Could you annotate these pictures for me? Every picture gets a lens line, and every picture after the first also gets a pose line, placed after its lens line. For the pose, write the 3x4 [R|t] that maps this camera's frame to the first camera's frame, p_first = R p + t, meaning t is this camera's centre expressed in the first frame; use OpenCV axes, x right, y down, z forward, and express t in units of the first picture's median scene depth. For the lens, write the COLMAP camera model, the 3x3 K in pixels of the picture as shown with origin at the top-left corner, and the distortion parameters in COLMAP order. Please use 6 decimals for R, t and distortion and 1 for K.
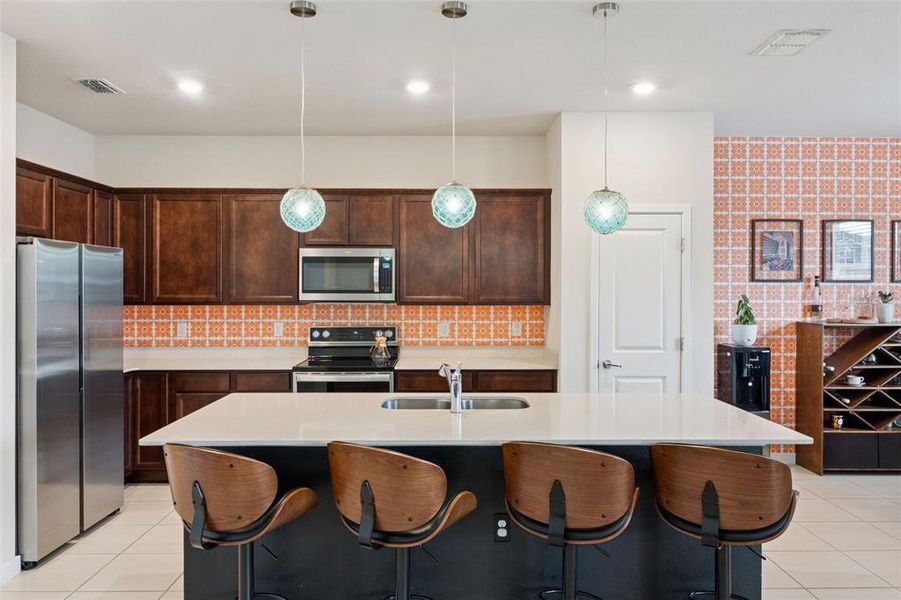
lens RADIAL K [[651.7, 0, 450.5], [0, 651.7, 300.0], [0, 0, 1]] dist [0.001964, -0.000915]
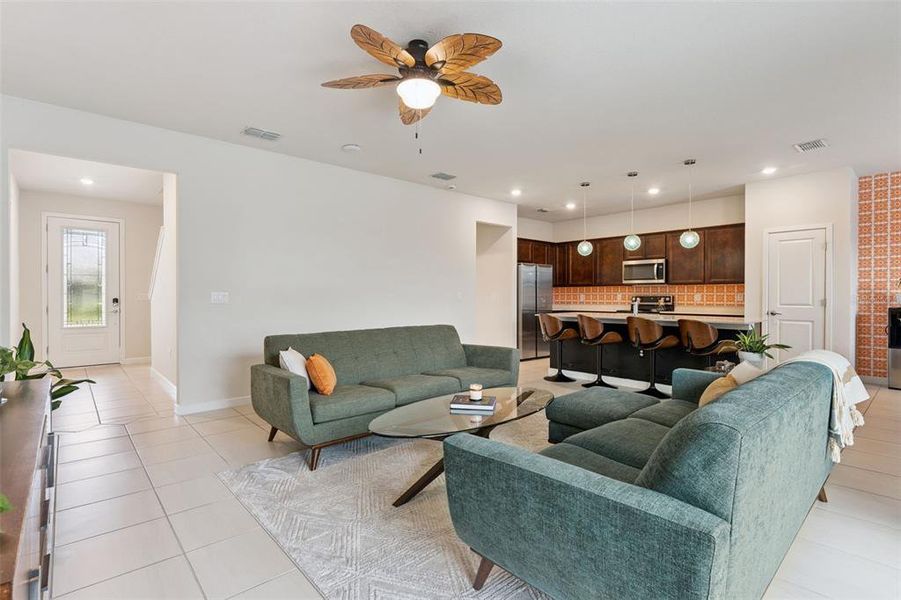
lens RADIAL K [[433.6, 0, 450.5], [0, 433.6, 300.0], [0, 0, 1]] dist [0.000055, -0.000027]
pose [[0.659873, 0.005947, -0.751354, 0.527761], [-0.007191, 0.999973, 0.001600, 0.061112], [0.751343, 0.004347, 0.659897, -0.487324]]
